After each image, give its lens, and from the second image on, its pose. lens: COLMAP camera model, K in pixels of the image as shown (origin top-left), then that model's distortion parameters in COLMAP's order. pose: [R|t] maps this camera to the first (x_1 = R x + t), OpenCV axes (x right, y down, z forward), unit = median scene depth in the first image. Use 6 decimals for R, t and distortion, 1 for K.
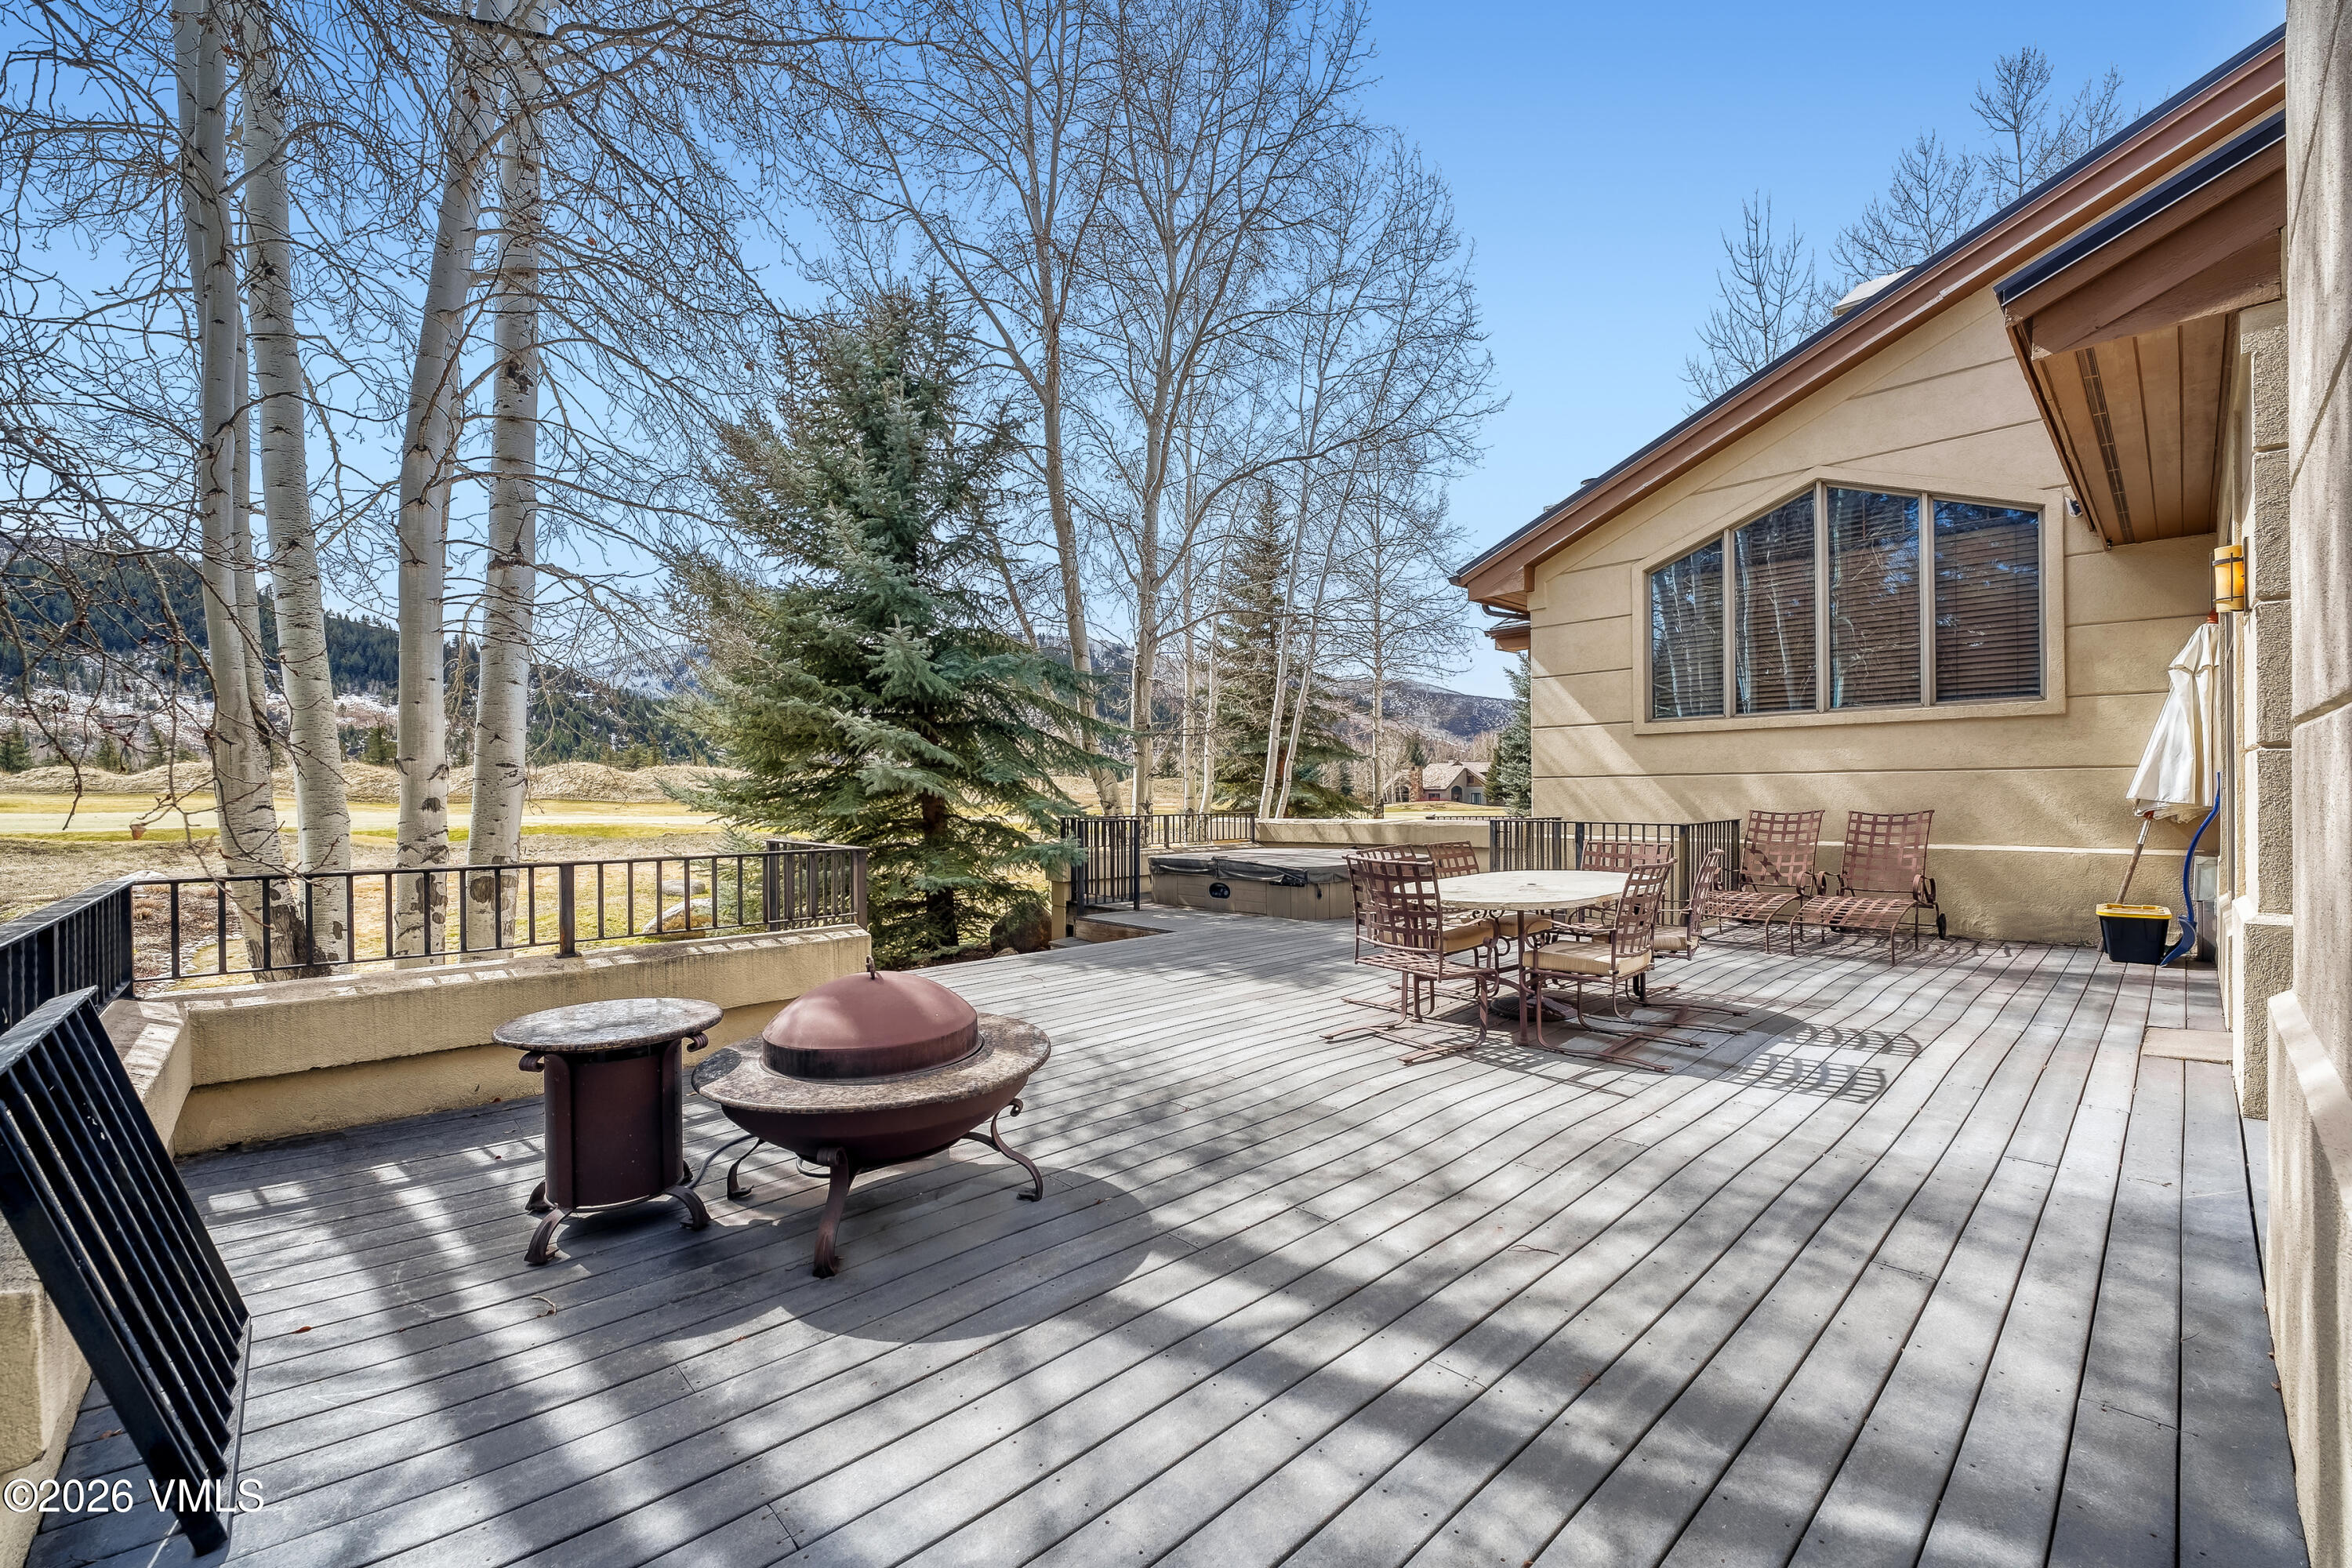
lens RADIAL K [[958.5, 0, 1168.6], [0, 958.5, 789.0], [0, 0, 1]] dist [-0.000368, -0.000003]
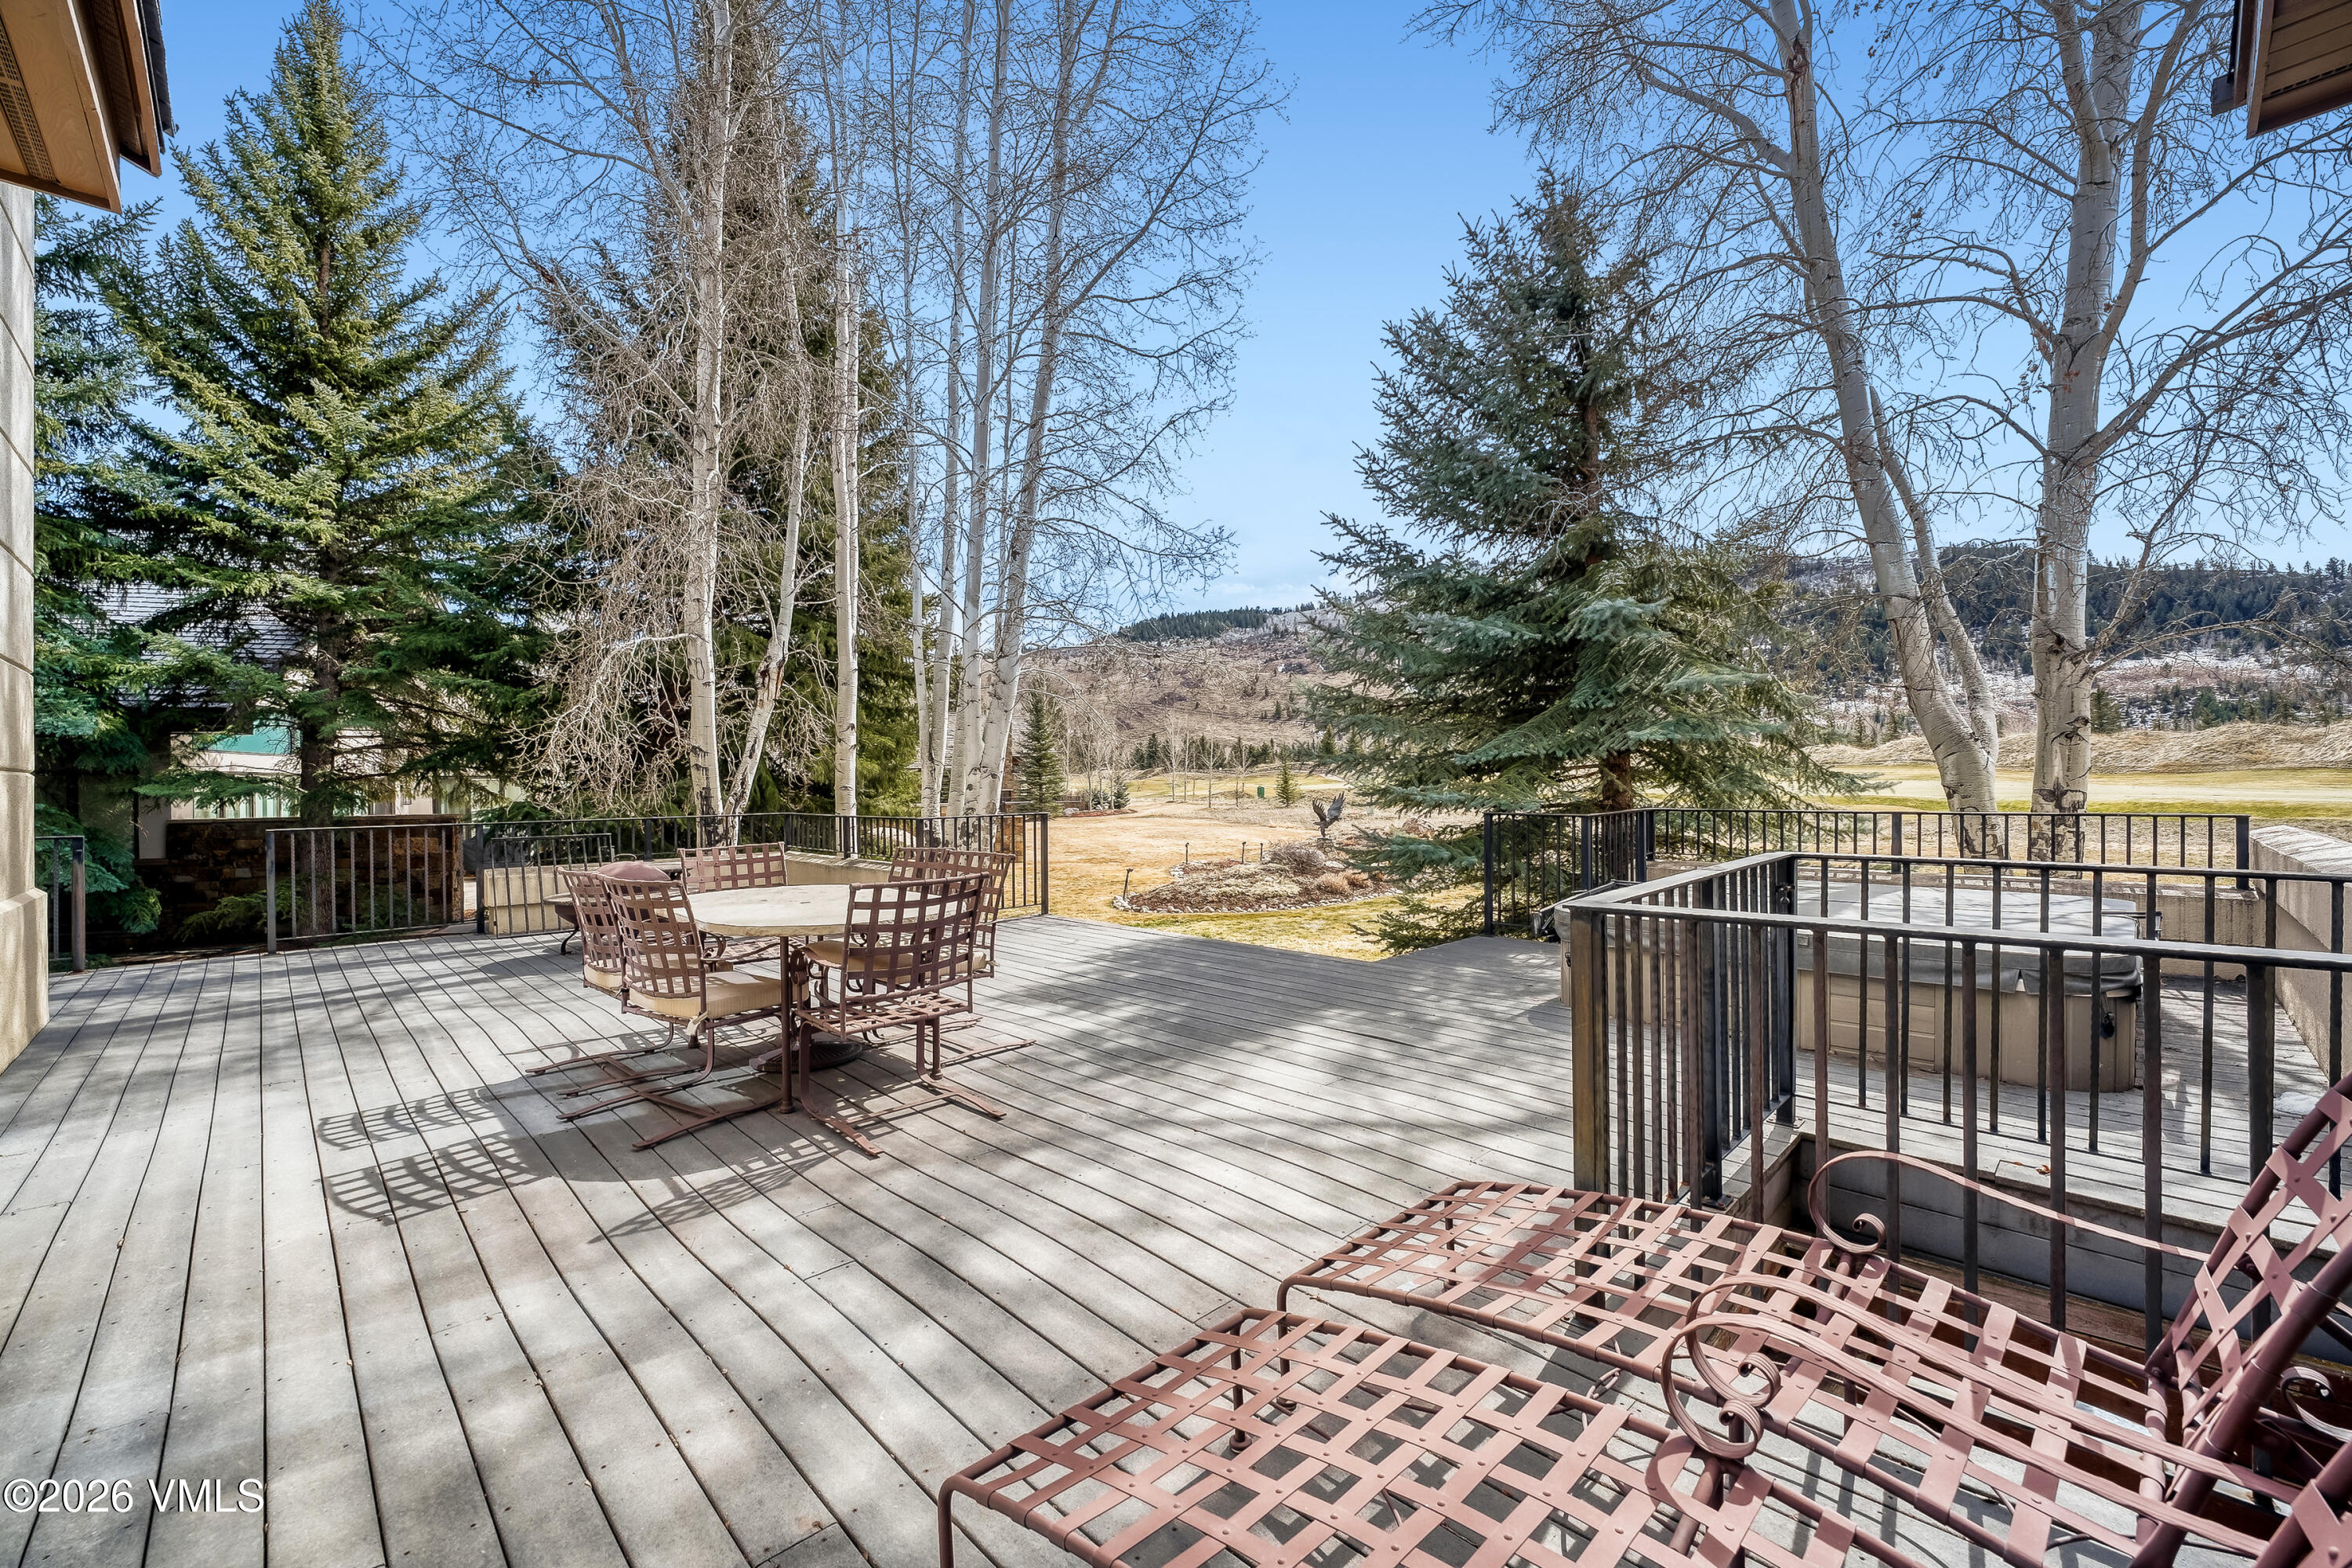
lens RADIAL K [[958.5, 0, 1166.4], [0, 958.5, 780.7], [0, 0, 1]] dist [-0.000368, -0.000003]
pose [[0.009169, 0.014283, -0.999856, 1.554418], [0.011073, 0.999835, 0.014384, -0.020092], [0.999897, -0.011203, 0.009009, 1.691033]]
